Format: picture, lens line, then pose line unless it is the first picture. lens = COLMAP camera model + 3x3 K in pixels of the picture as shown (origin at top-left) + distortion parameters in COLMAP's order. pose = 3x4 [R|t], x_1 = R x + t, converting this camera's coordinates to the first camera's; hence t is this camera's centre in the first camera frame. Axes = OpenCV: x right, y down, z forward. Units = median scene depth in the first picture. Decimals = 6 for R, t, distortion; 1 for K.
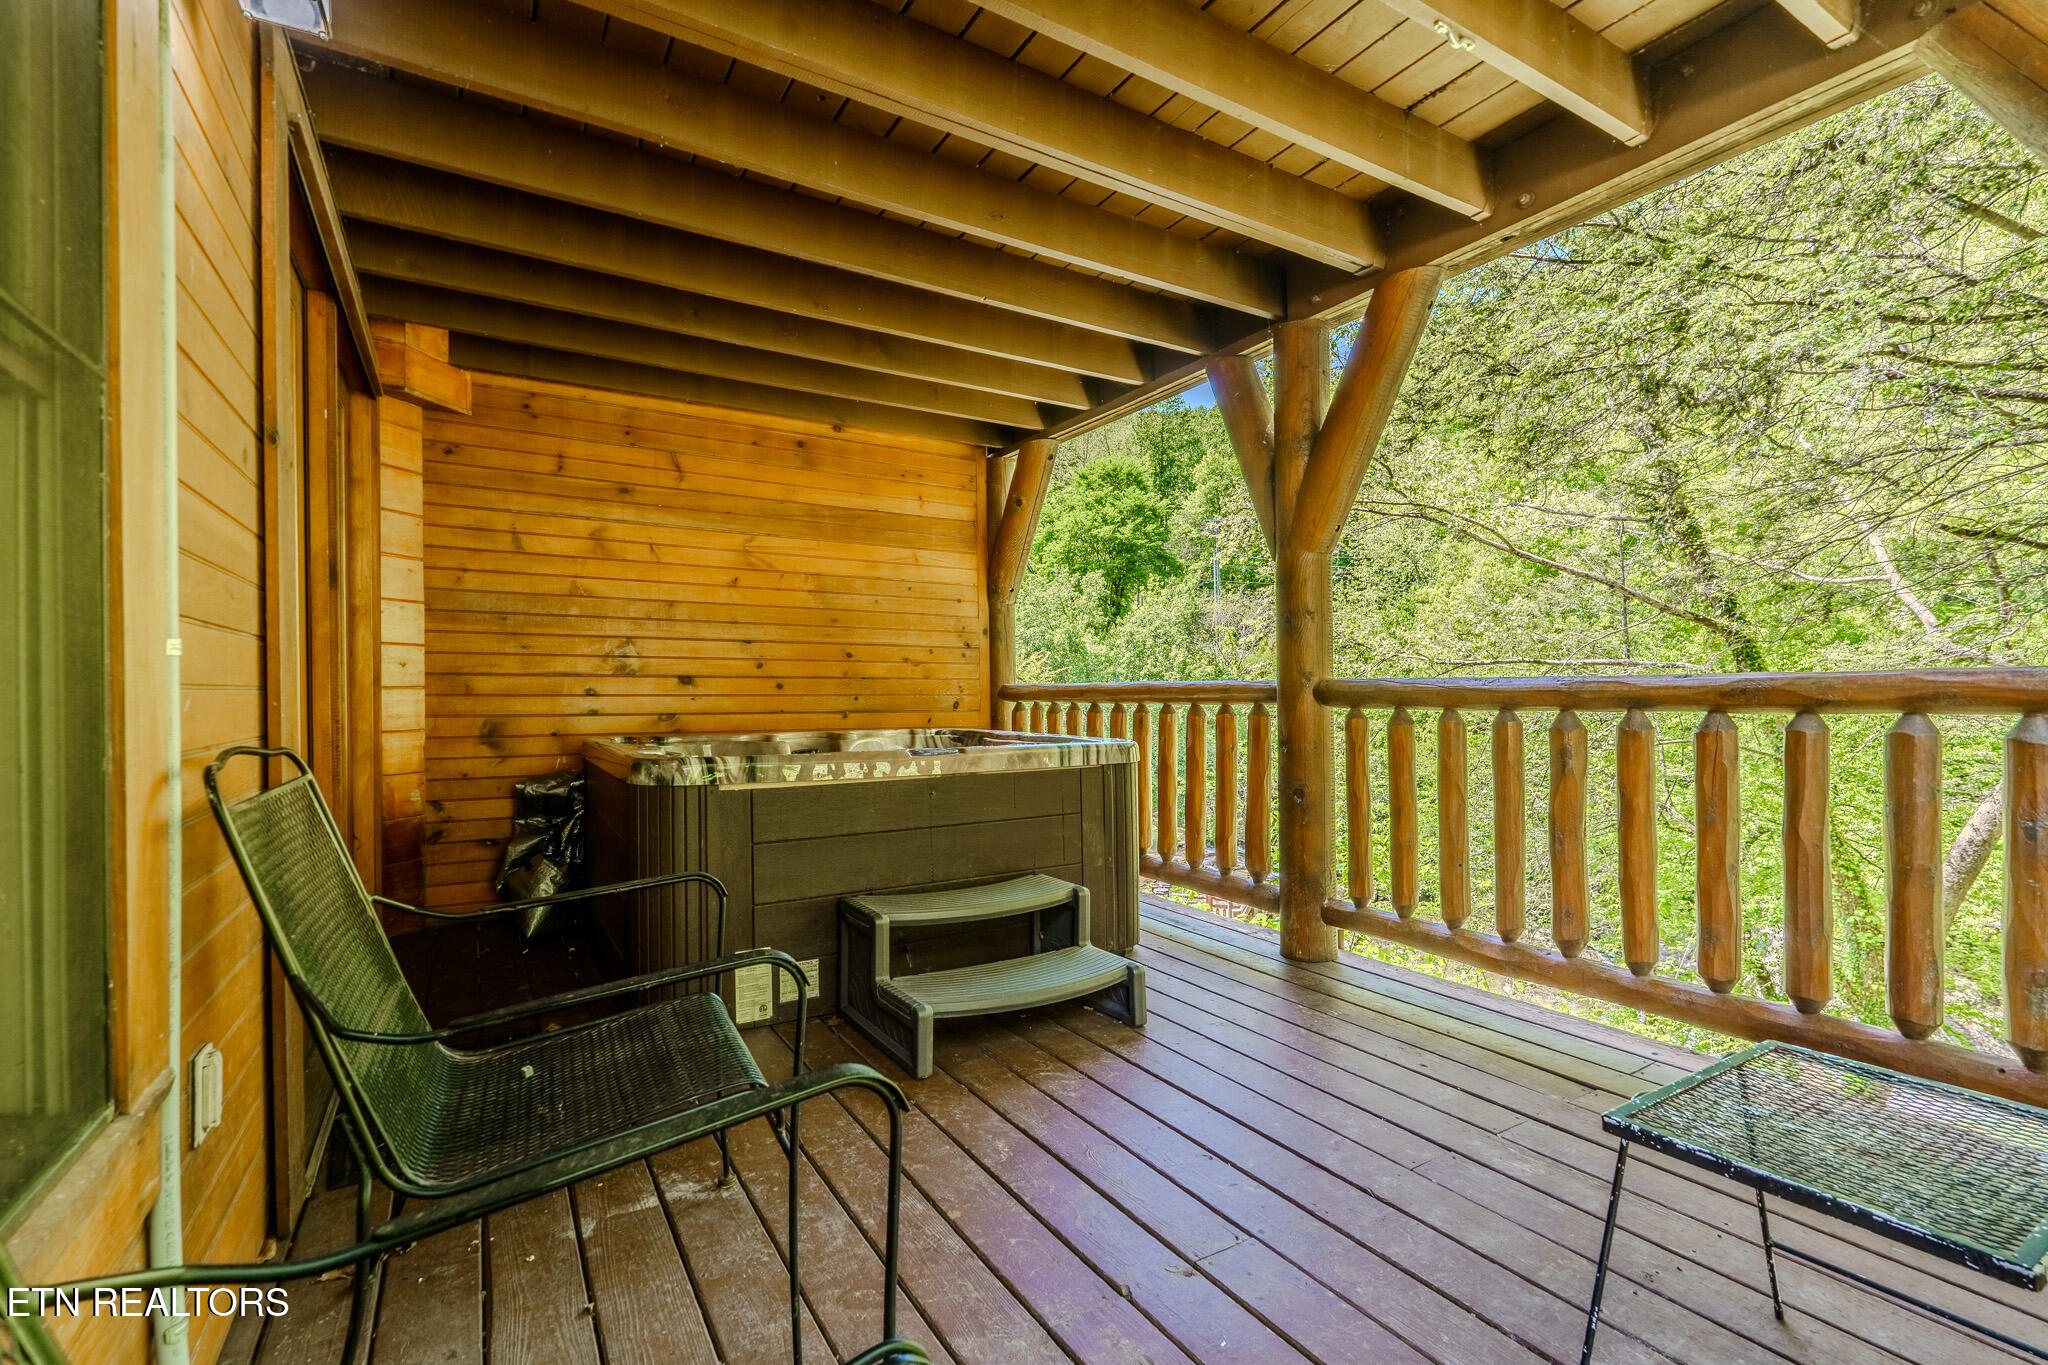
lens RADIAL K [[907.4, 0, 1022.7], [0, 907.4, 685.9], [0, 0, 1]] dist [-0.004182, 0.000601]
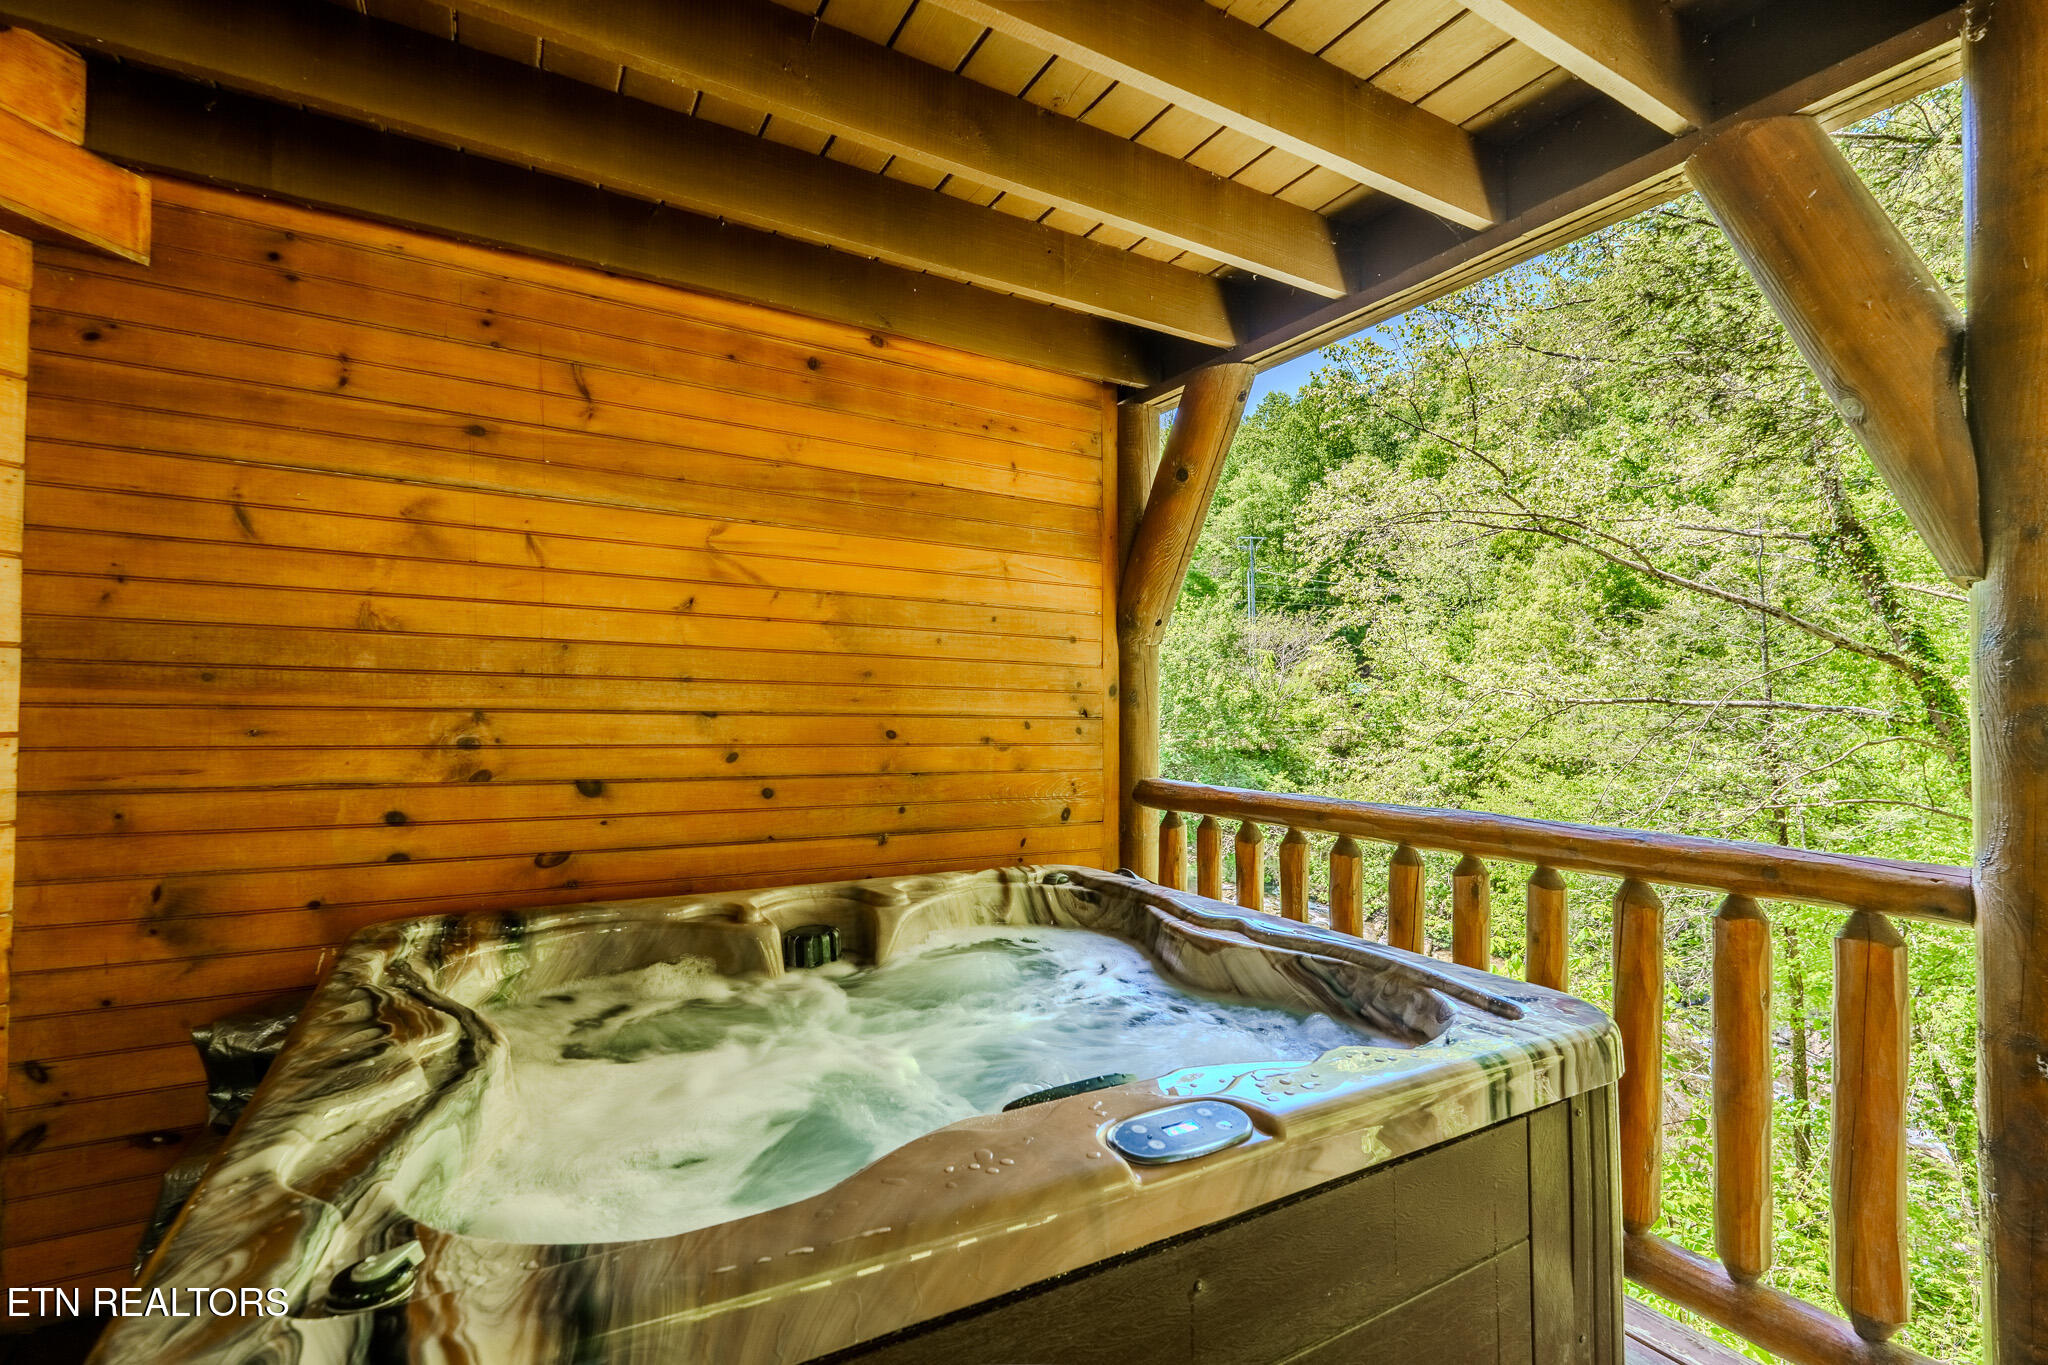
lens RADIAL K [[942.0, 0, 1027.1], [0, 942.0, 692.3], [0, 0, 1]] dist [-0.003797, -0.001805]
pose [[0.999724, 0.013709, -0.019065, -0.103773], [-0.014017, 0.999772, -0.016101, -0.057324], [0.018840, 0.016363, 0.999689, 0.446502]]
